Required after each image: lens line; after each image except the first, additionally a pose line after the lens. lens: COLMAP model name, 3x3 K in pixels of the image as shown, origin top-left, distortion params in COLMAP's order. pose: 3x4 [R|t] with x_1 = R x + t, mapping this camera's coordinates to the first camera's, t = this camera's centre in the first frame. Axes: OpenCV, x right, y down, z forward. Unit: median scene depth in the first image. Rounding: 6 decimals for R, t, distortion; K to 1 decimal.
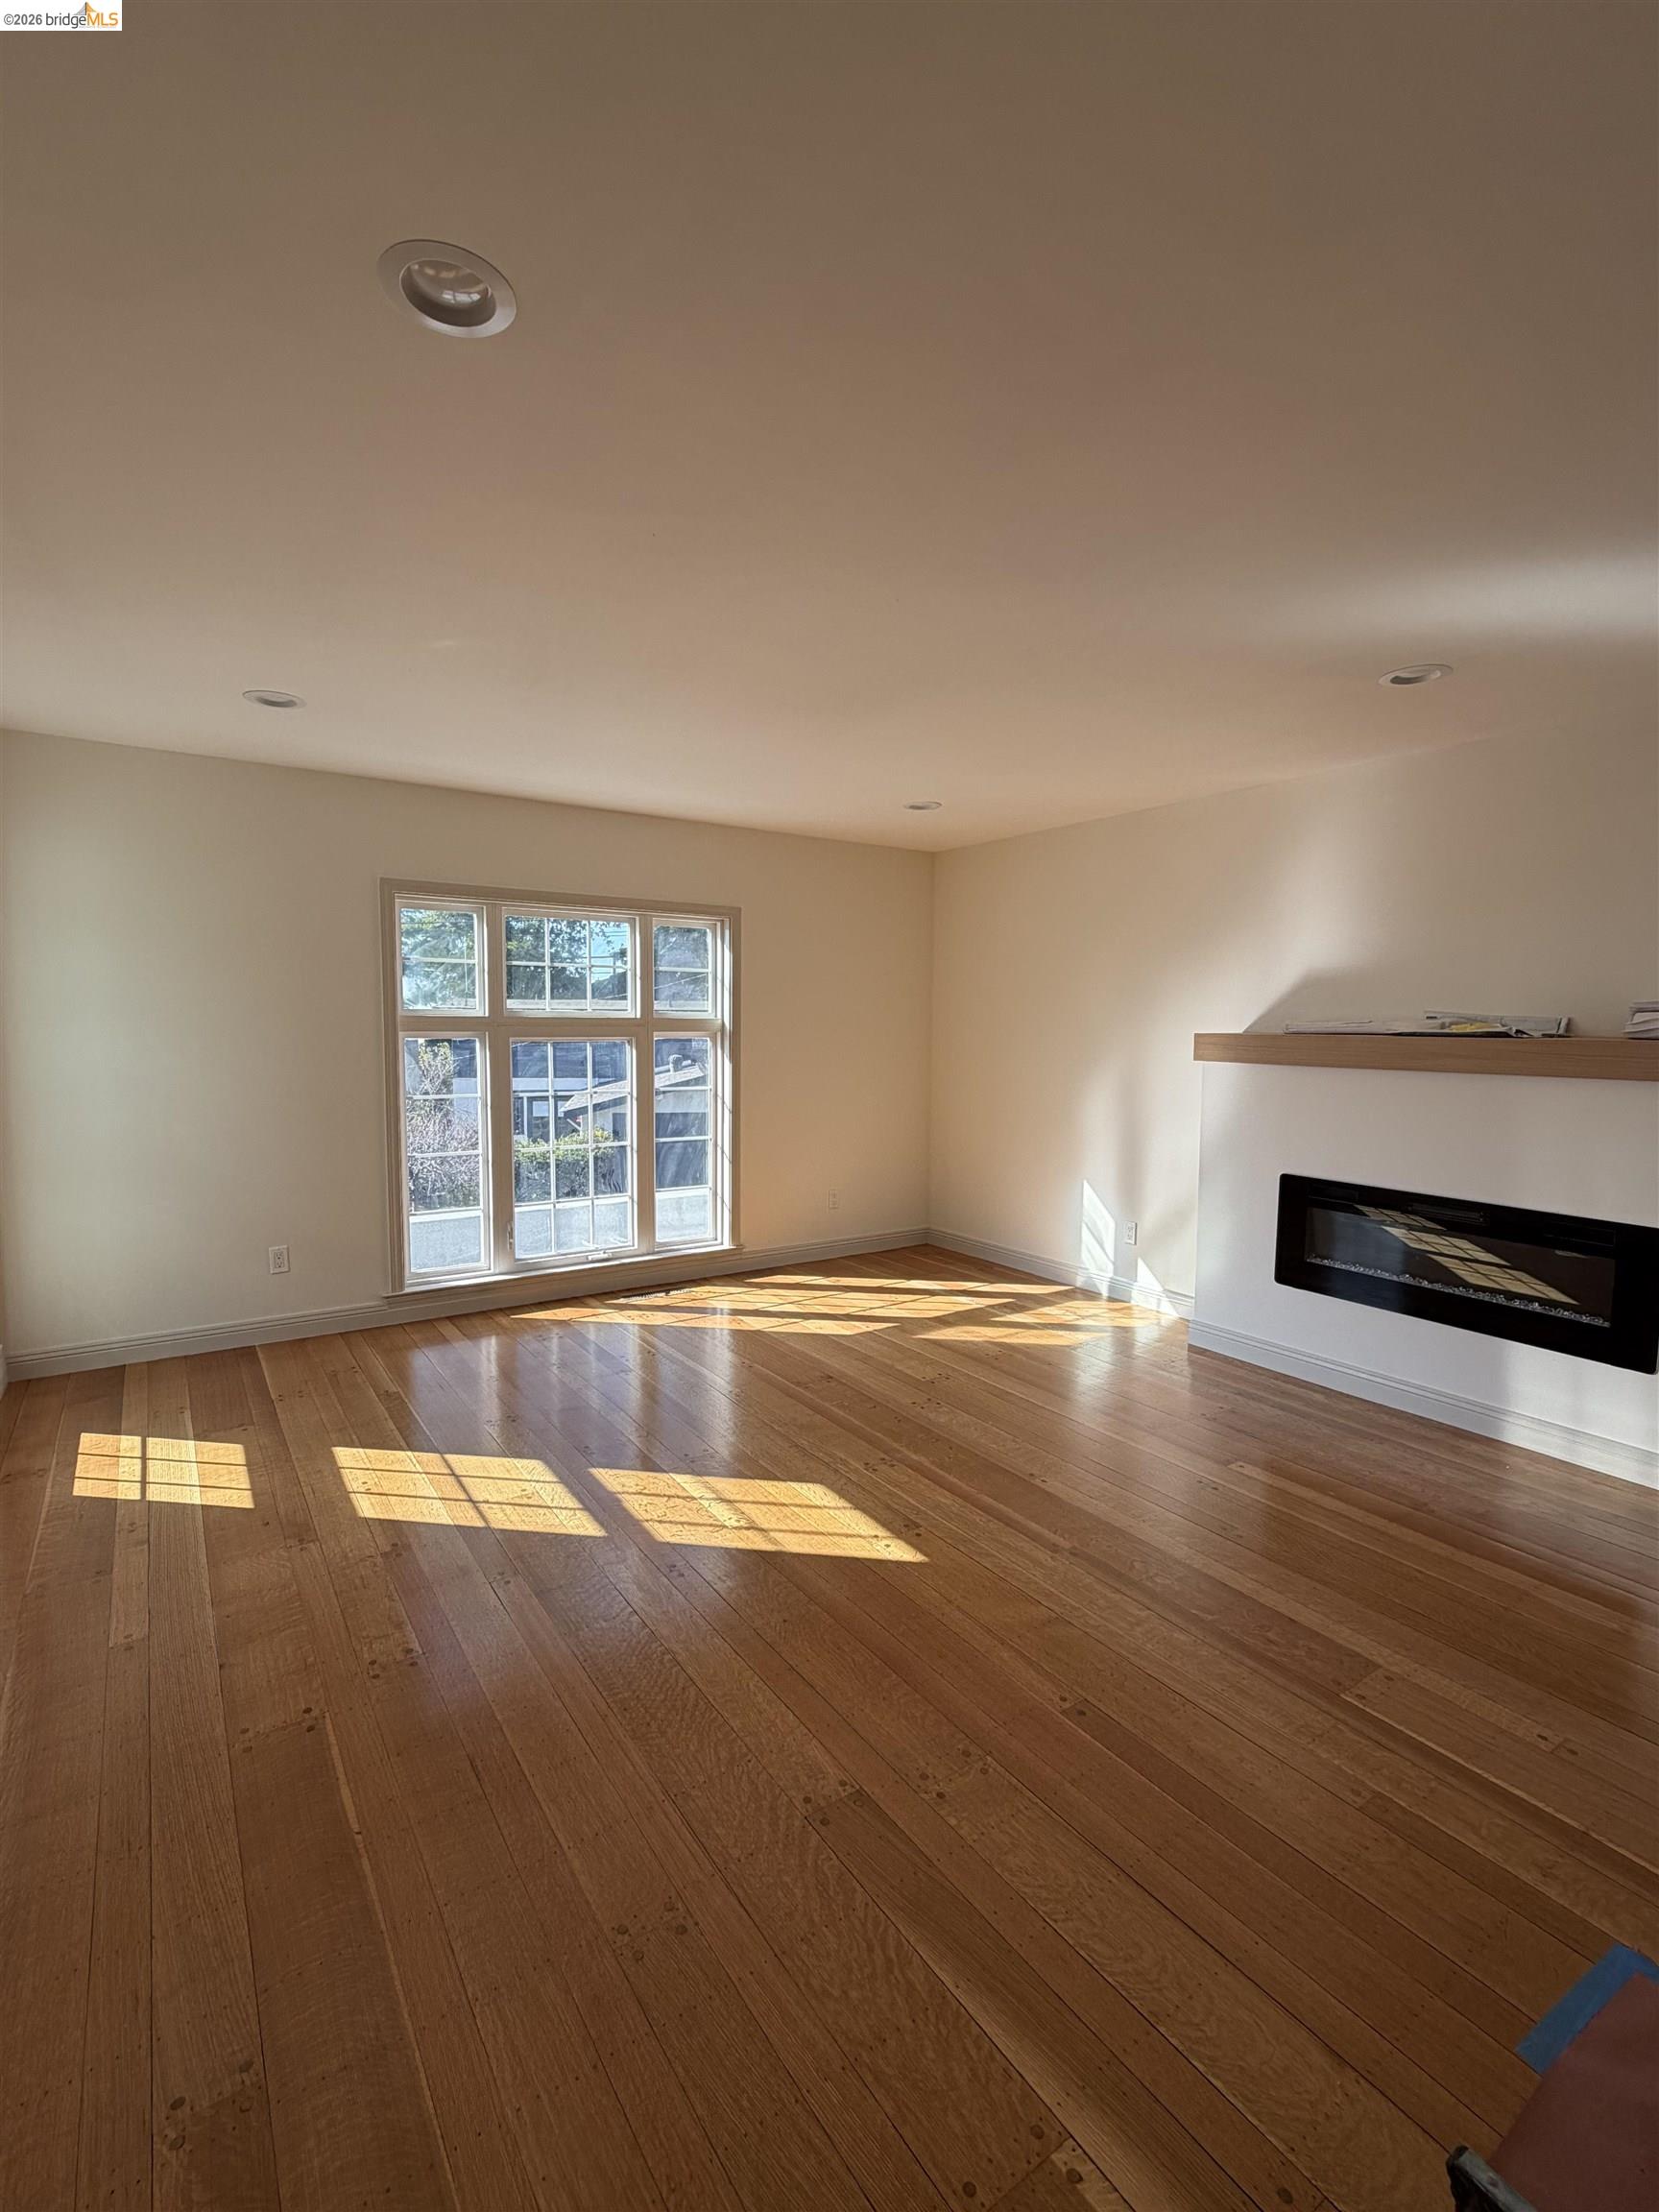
lens RADIAL K [[1000.7, 0, 827.9], [0, 1000.7, 1108.0], [0, 0, 1]] dist [0.000174, 0.000258]
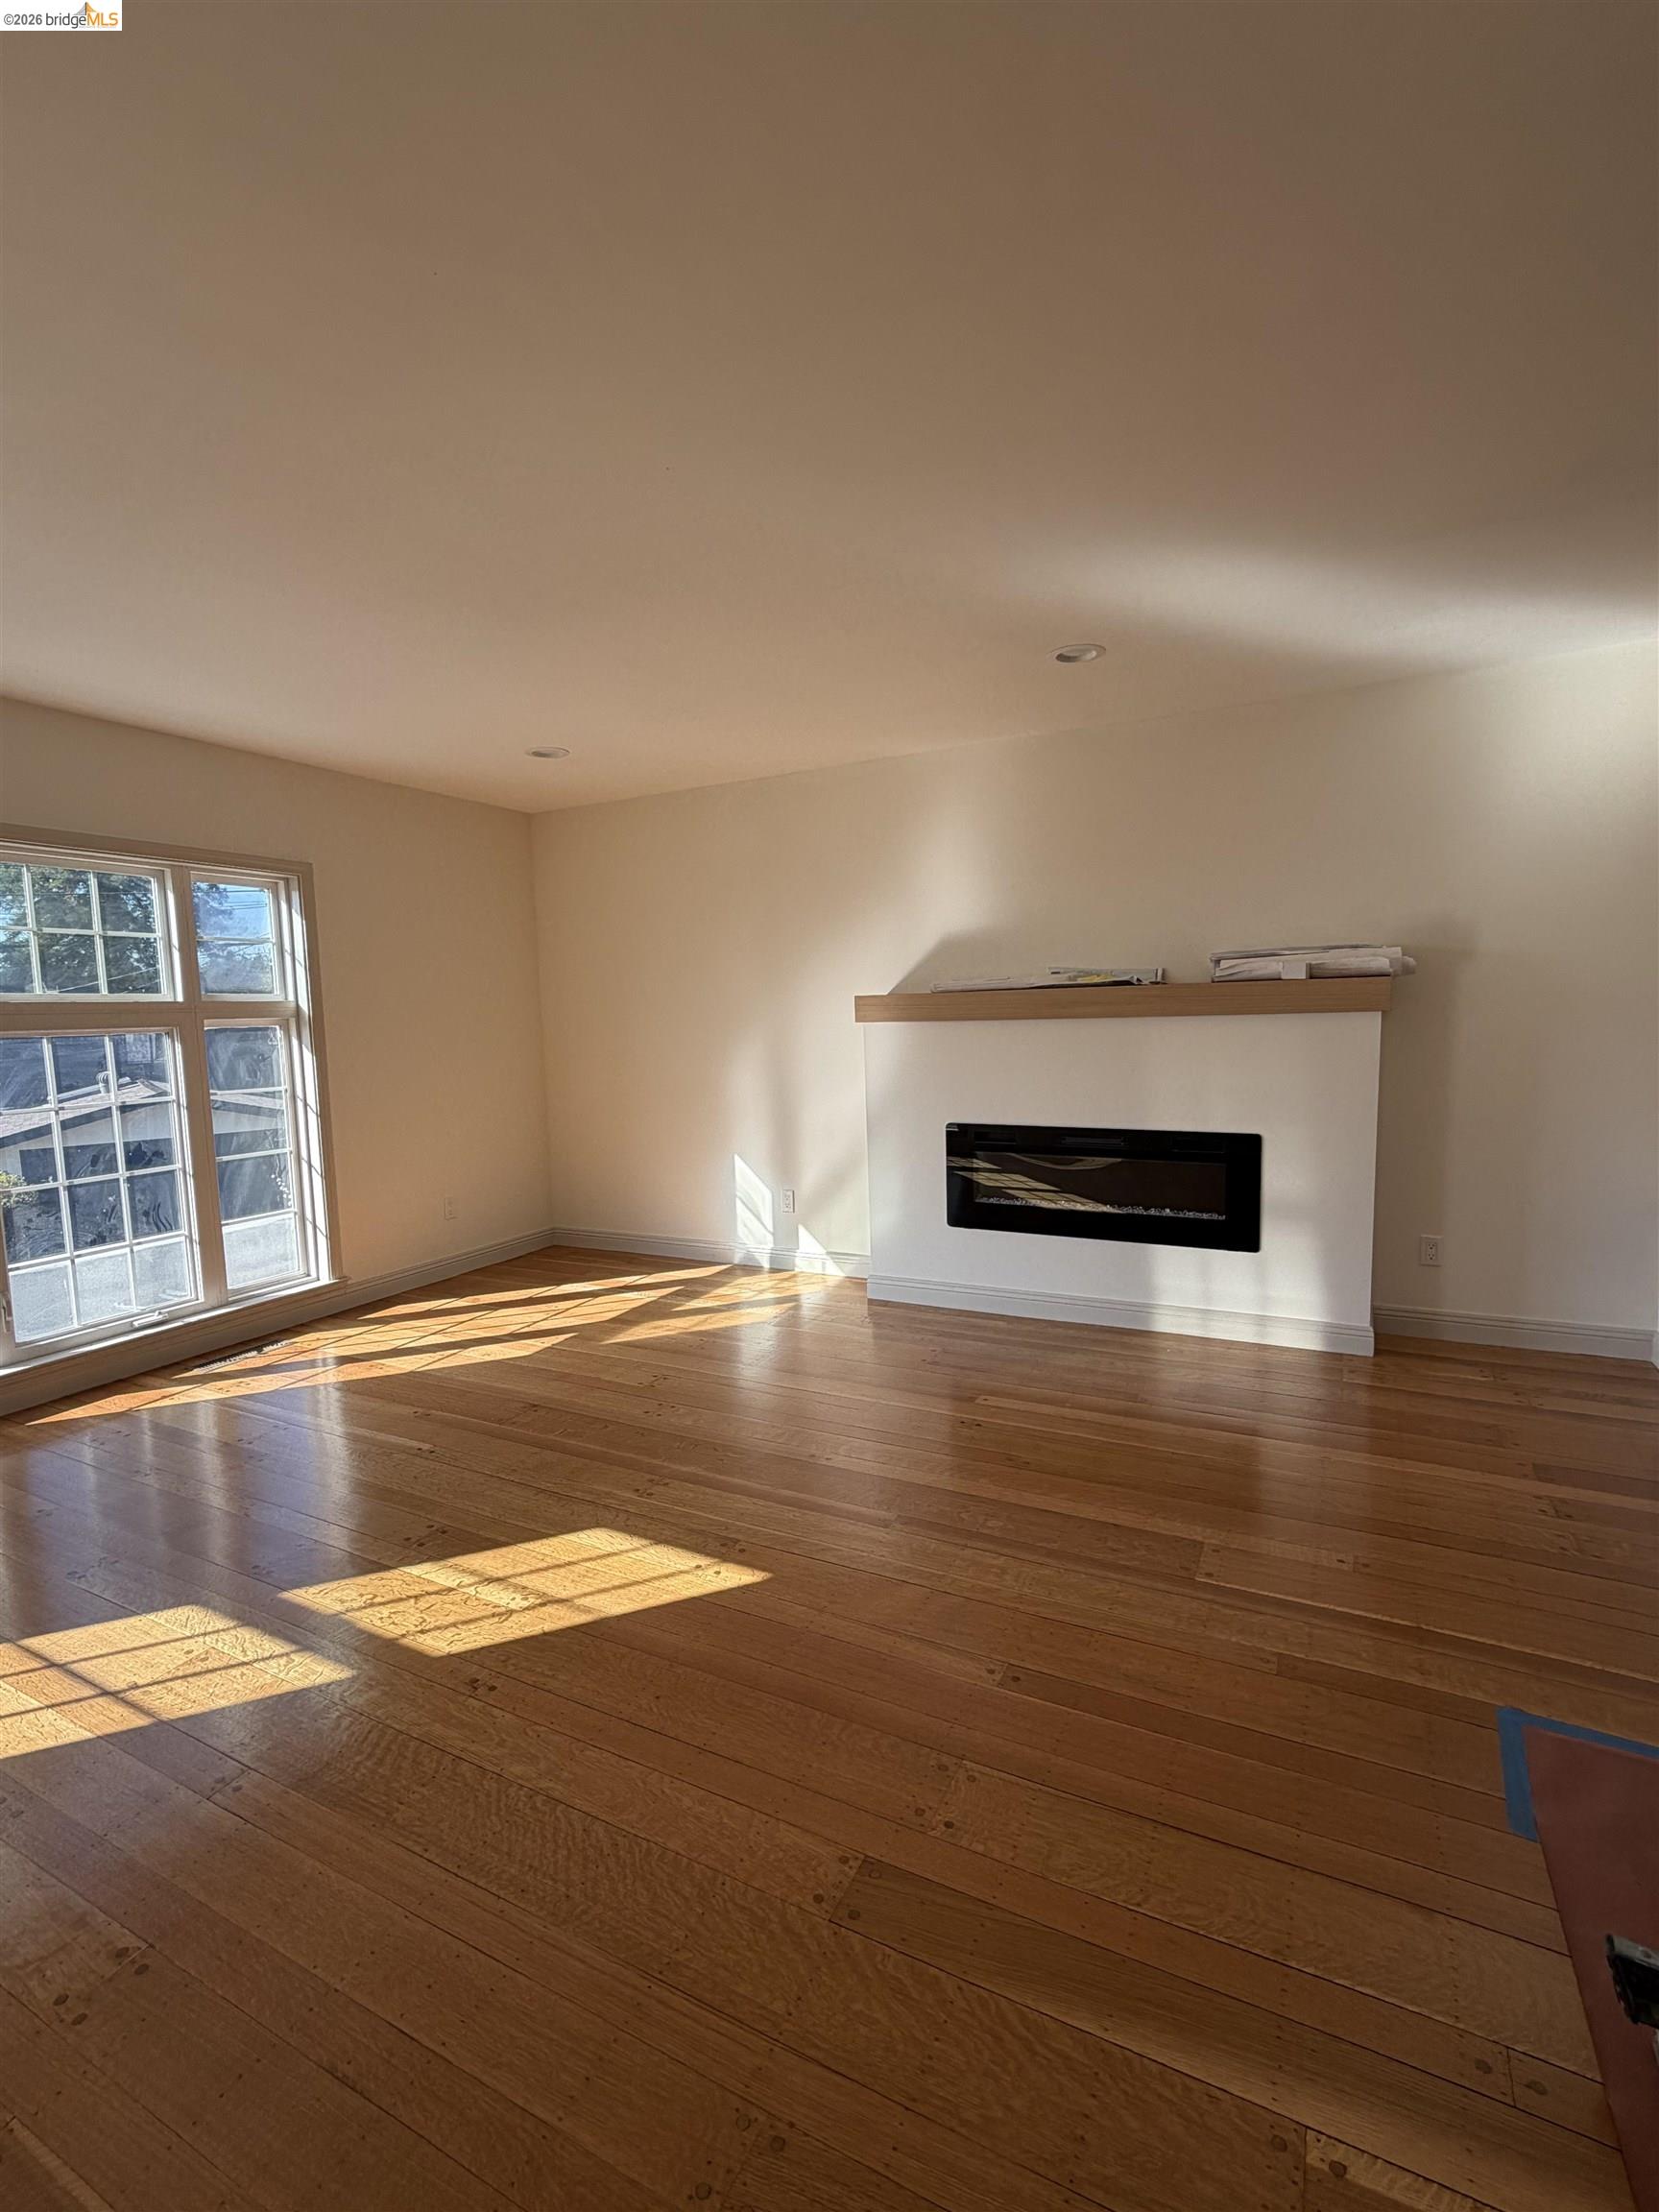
lens RADIAL K [[1000.7, 0, 827.9], [0, 1000.7, 1108.0], [0, 0, 1]] dist [0.000174, 0.000258]
pose [[0.878520, -0.079135, 0.471106, -0.146945], [0.077370, 0.996734, 0.023149, 0.013965], [-0.471399, 0.016113, 0.881773, 0.114277]]
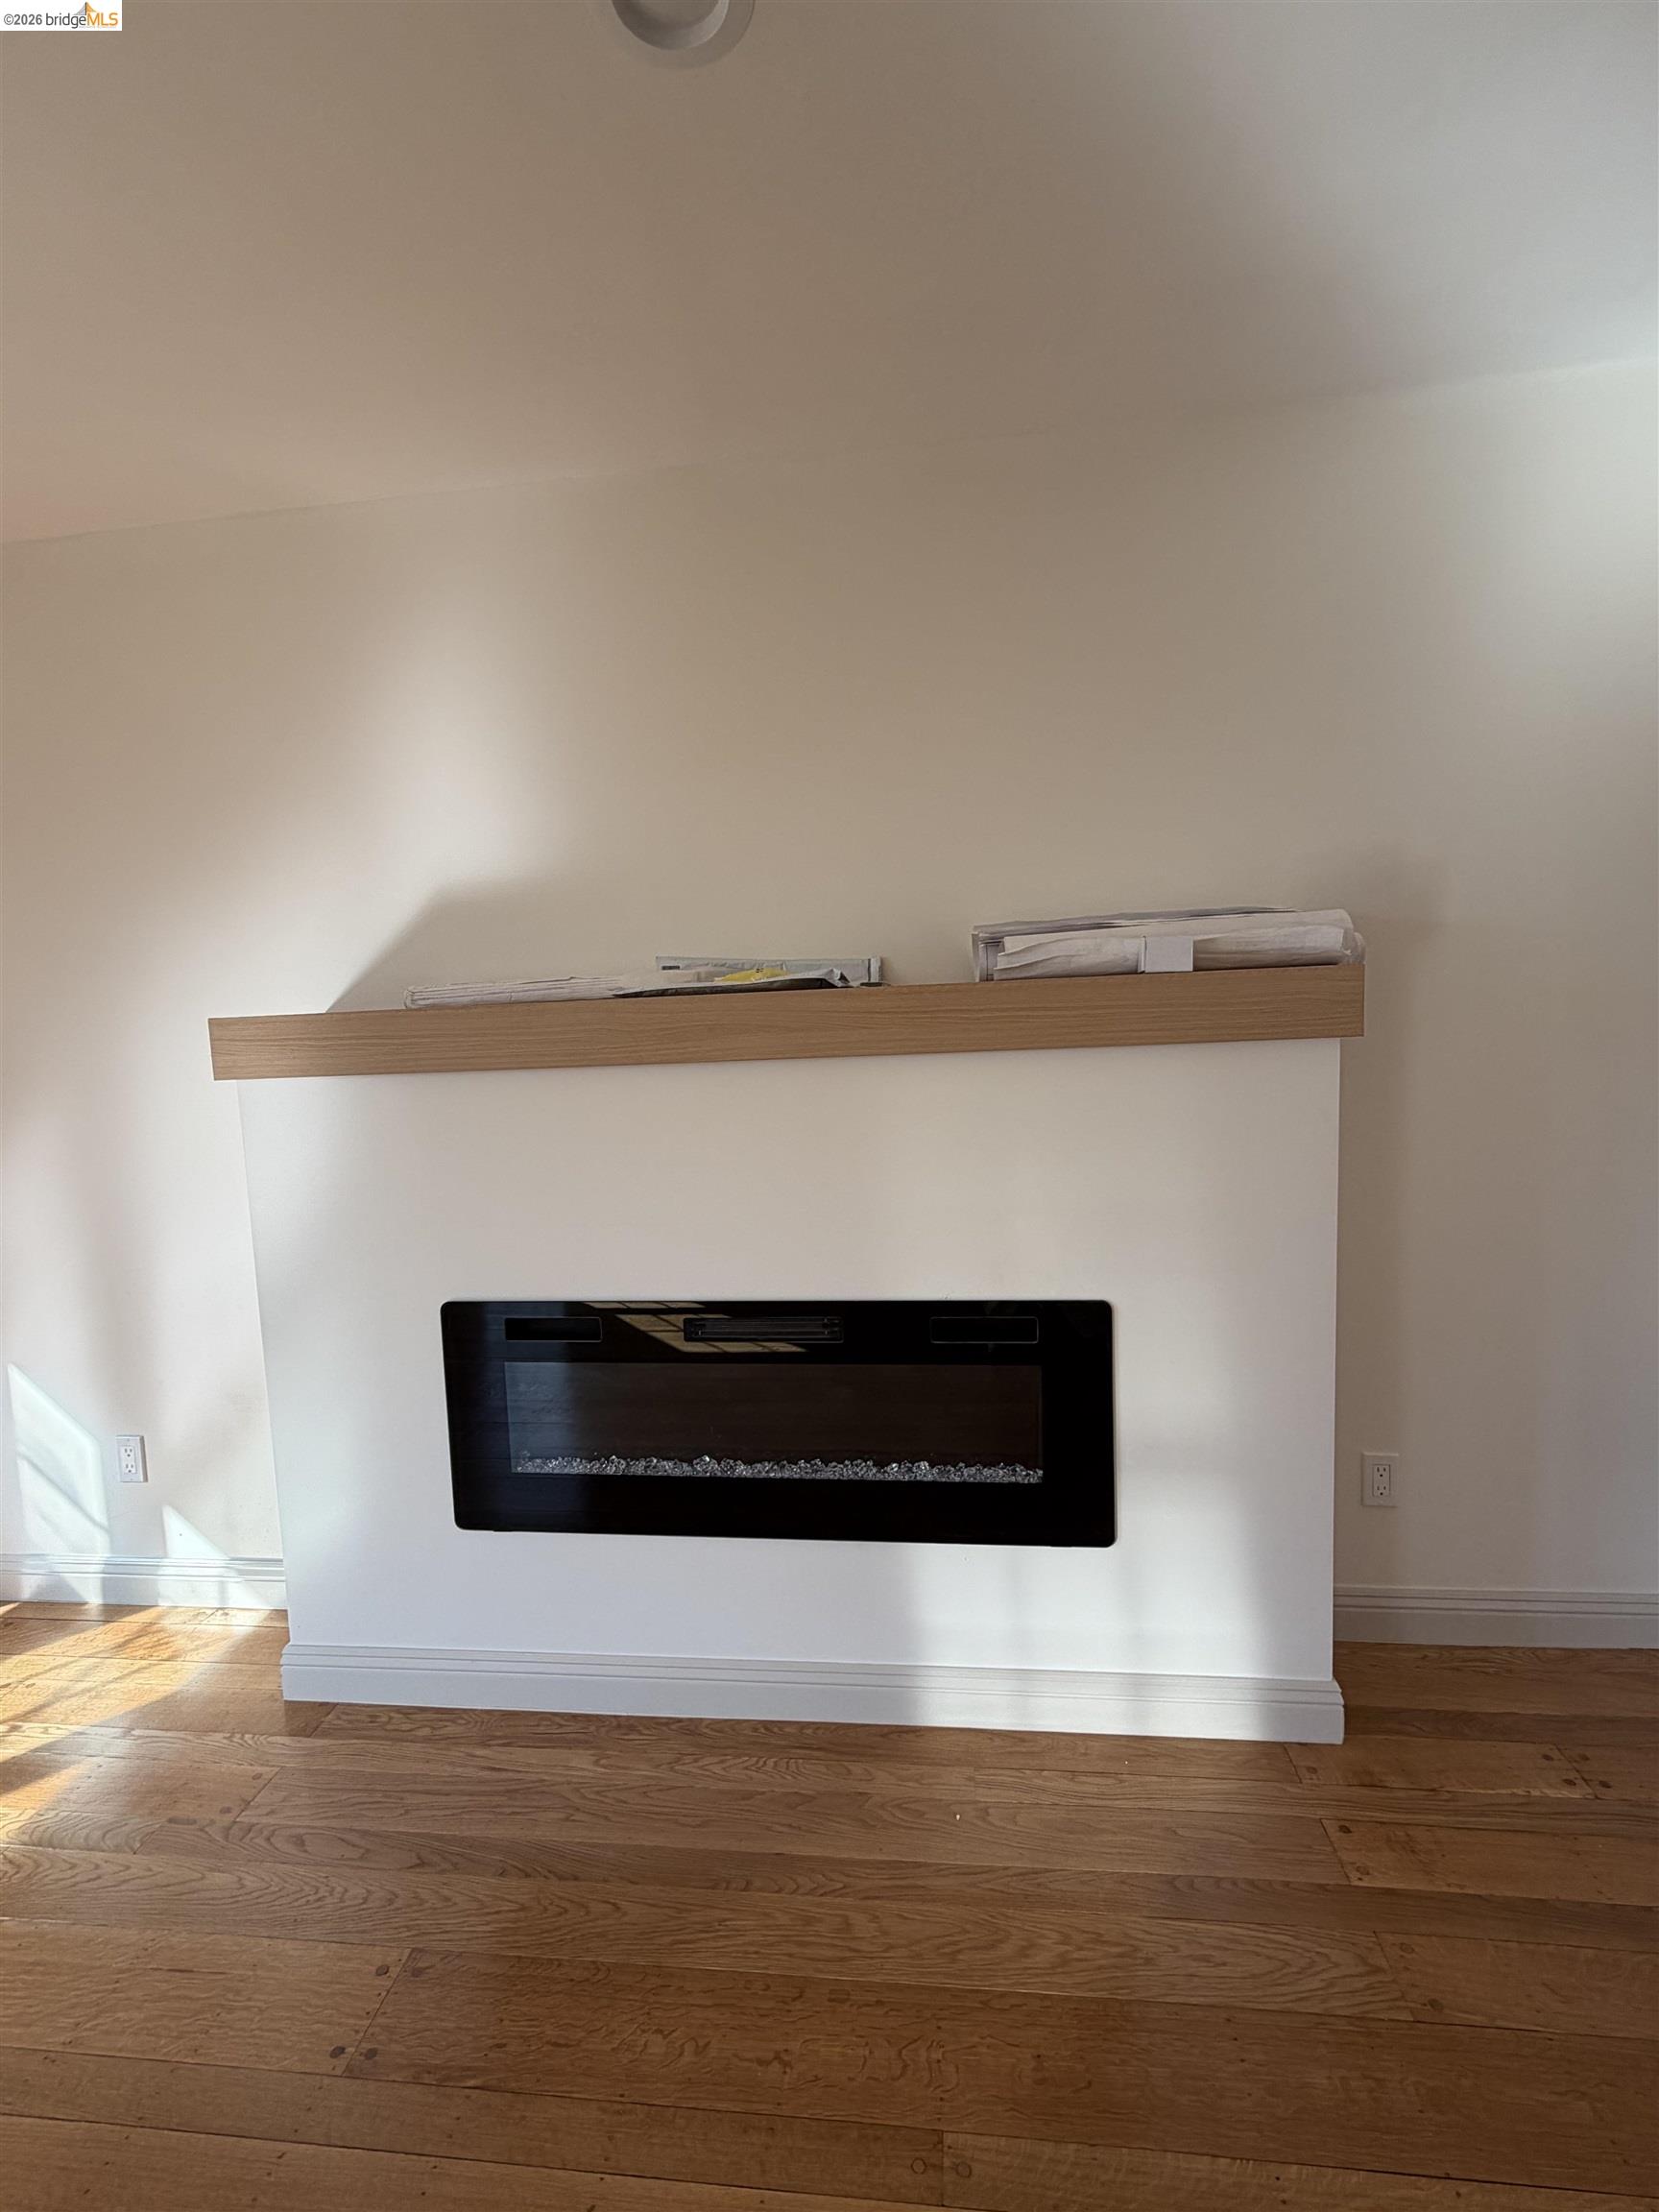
lens RADIAL K [[983.6, 0, 863.7], [0, 983.6, 1081.2], [0, 0, 1]] dist [0.000531, 0.000172]
pose [[0.655867, -0.093606, 0.749050, 0.229109], [0.114117, 0.993173, 0.024193, -0.024929], [-0.746201, 0.069612, 0.662071, 0.503291]]
